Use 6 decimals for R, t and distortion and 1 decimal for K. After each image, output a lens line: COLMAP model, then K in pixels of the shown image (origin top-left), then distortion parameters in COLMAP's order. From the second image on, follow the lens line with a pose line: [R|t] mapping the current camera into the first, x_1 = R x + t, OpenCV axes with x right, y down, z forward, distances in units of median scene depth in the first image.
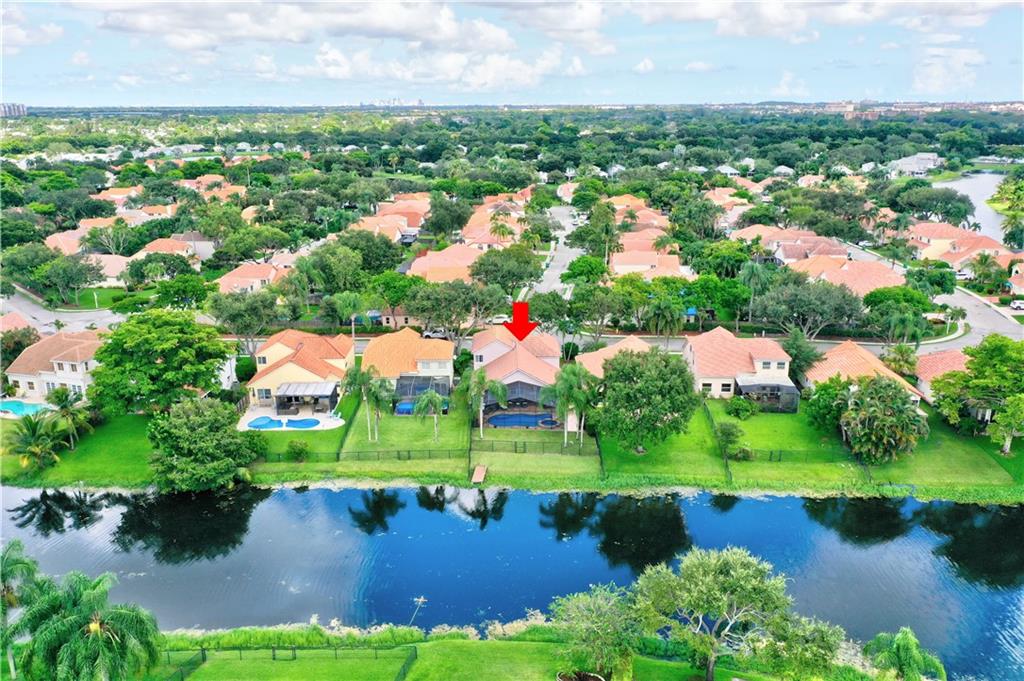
lens RADIAL K [[863.5, 0, 512.0], [0, 863.5, 340.5], [0, 0, 1]] dist [0.014455, 0.006243]
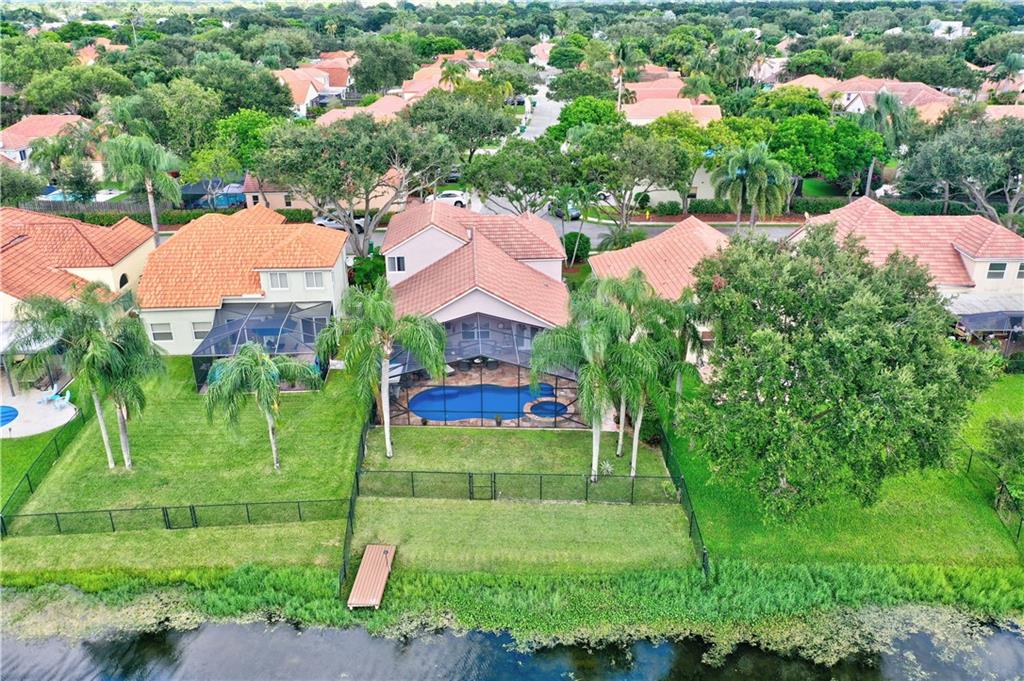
lens RADIAL K [[863.5, 0, 512.0], [0, 863.5, 340.5], [0, 0, 1]] dist [0.014455, 0.006243]
pose [[0.999214, -0.015207, 0.036604, 0.007663], [0.011180, 0.994107, 0.107822, 0.011434], [-0.038028, -0.107328, 0.993496, 0.482396]]
